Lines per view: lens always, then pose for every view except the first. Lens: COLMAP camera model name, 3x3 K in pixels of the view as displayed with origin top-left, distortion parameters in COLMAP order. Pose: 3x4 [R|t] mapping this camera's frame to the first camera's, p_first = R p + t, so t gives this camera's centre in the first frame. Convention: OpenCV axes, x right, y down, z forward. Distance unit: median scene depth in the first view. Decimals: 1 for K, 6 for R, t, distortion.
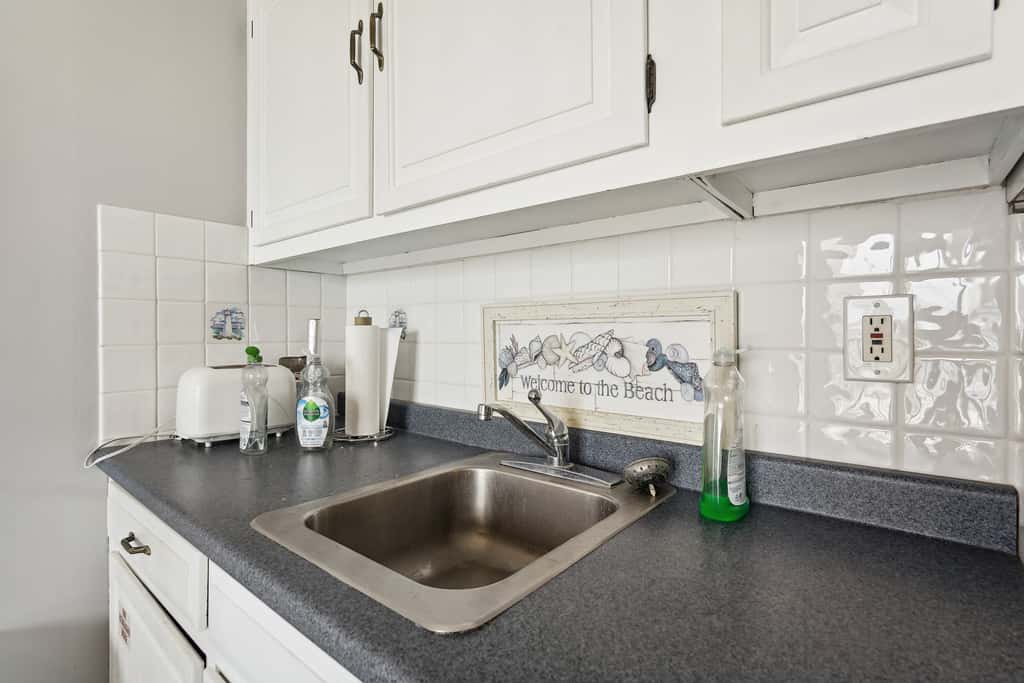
lens RADIAL K [[472.2, 0, 509.1], [0, 472.2, 337.4], [0, 0, 1]] dist [-0.001927, 0.000748]
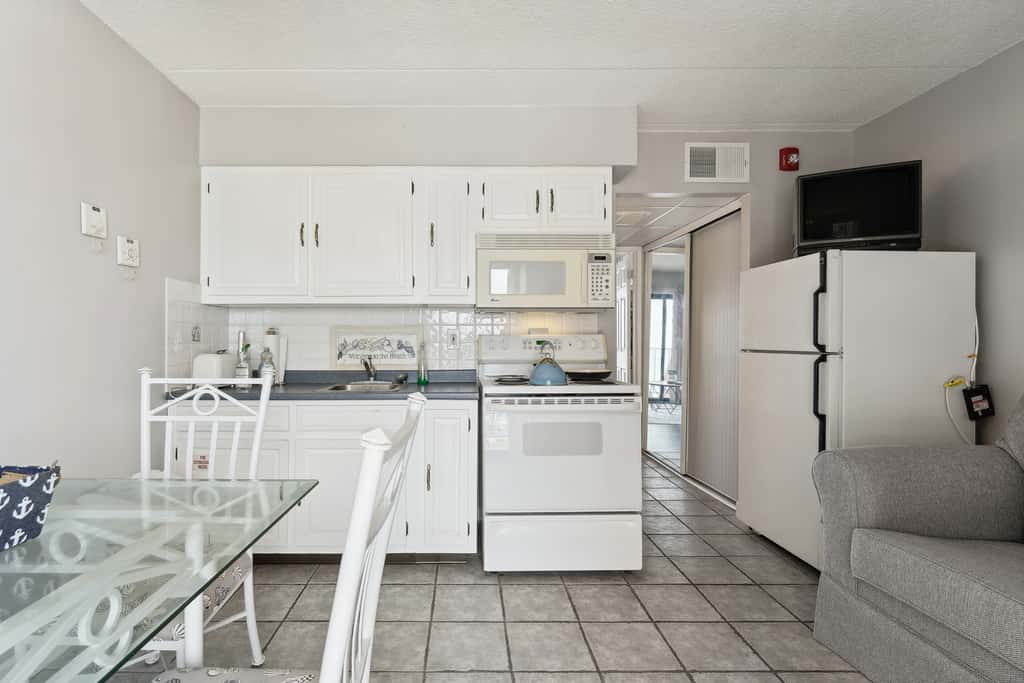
lens RADIAL K [[493.2, 0, 466.1], [0, 493.2, 339.0], [0, 0, 1]] dist [-0.002361, 0.001314]
pose [[0.766627, -0.001828, 0.642090, -1.360665], [0.008001, 0.999946, -0.006706, 0.021484], [-0.642043, 0.010278, 0.766600, -1.699593]]
